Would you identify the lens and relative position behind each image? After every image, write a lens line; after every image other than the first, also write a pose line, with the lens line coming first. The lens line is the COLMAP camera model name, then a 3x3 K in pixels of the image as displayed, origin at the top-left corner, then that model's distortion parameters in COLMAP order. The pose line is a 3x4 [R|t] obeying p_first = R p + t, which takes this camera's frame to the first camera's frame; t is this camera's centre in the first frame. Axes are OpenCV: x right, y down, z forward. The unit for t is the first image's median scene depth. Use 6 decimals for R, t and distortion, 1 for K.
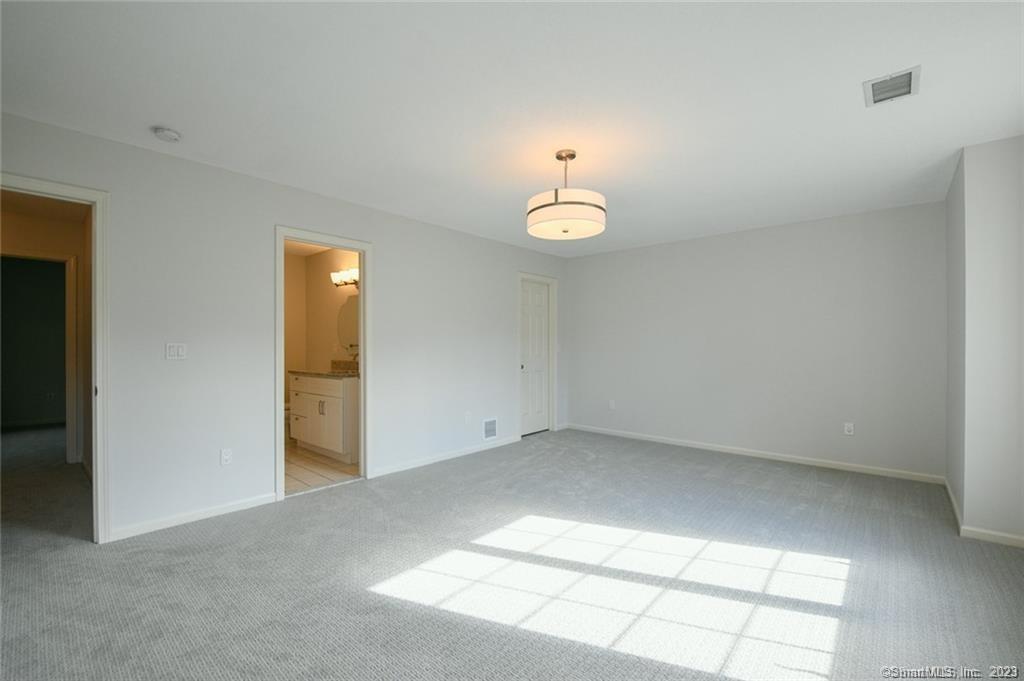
lens RADIAL K [[455.6, 0, 518.8], [0, 455.6, 341.3], [0, 0, 1]] dist [-0.009906, -0.000649]
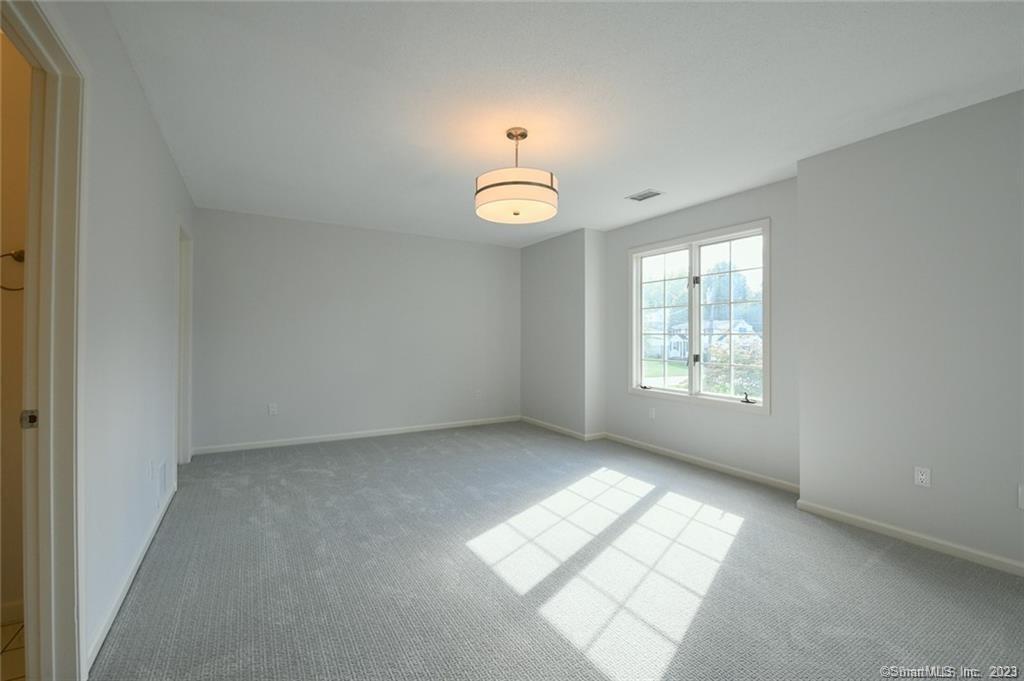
lens RADIAL K [[426.6, 0, 512.0], [0, 426.6, 330.6], [0, 0, 1]] dist [-0.001072, -0.006111]
pose [[0.304918, 0.010598, 0.952320, -0.735821], [-0.016272, 0.999850, -0.005917, 0.002871], [-0.952239, -0.013692, 0.305045, 0.743826]]
